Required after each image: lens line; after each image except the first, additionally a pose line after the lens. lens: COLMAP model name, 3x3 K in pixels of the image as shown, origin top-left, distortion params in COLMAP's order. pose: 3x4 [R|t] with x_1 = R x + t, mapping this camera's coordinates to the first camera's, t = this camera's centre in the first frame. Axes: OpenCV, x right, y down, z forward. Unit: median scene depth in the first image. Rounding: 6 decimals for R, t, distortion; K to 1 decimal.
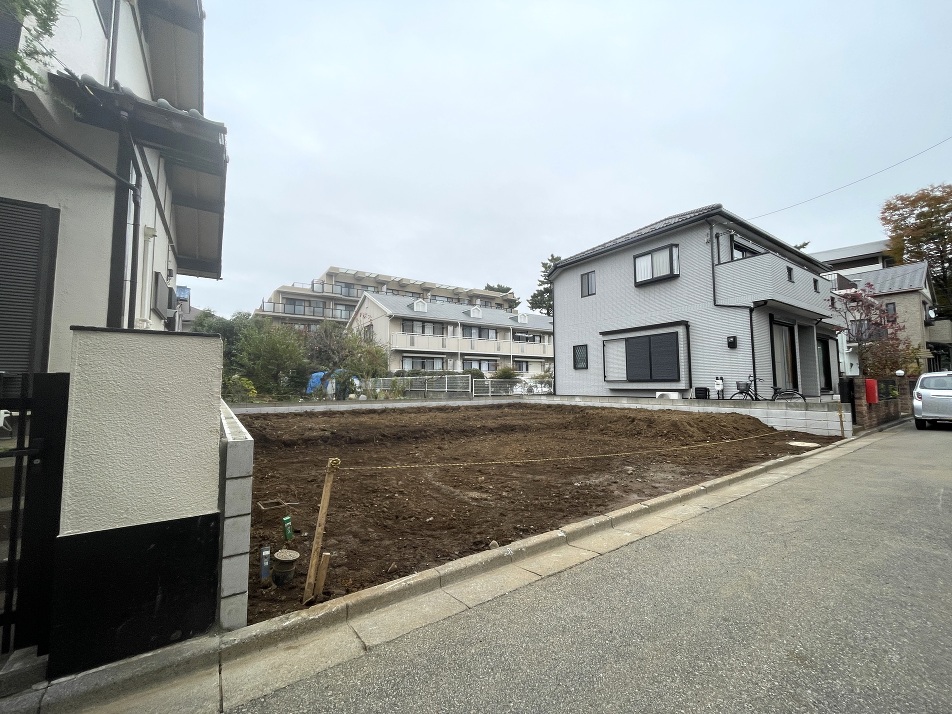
lens RADIAL K [[388.0, 0, 463.0], [0, 388.0, 358.8], [0, 0, 1]] dist [-0.001876, -0.001051]
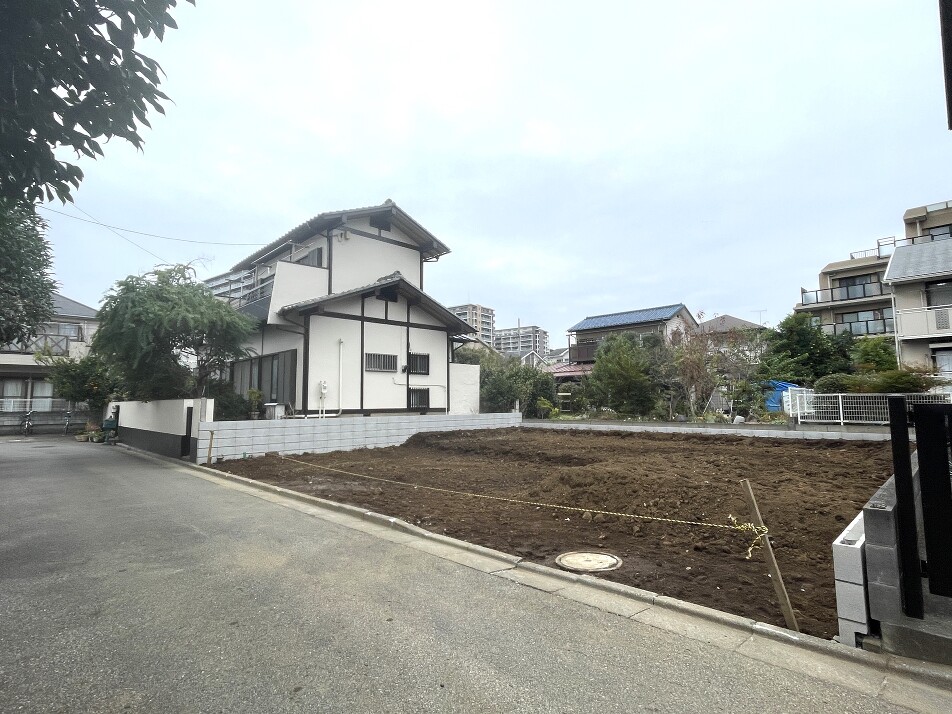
lens RADIAL K [[463.6, 0, 457.8], [0, 463.6, 357.3], [0, 0, 1]] dist [-0.000238, -0.002161]
pose [[0.177482, -0.093842, -0.979640, 0.640339], [0.073279, 0.993940, -0.081936, 0.016335], [0.981392, -0.057244, 0.183283, 0.369826]]
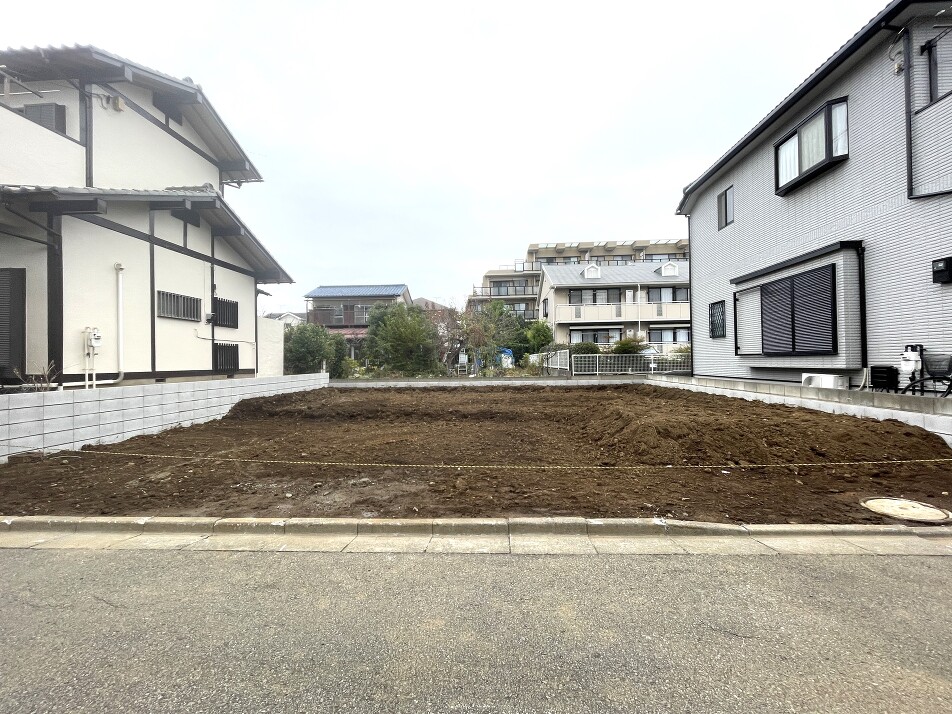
lens RADIAL K [[388.0, 0, 461.5], [0, 388.0, 356.1], [0, 0, 1]] dist [-0.001876, -0.001051]
pose [[0.791553, -0.015258, -0.610910, 0.354441], [0.051433, 0.997805, 0.041721, 0.007534], [0.608932, -0.064445, 0.790600, 0.184988]]
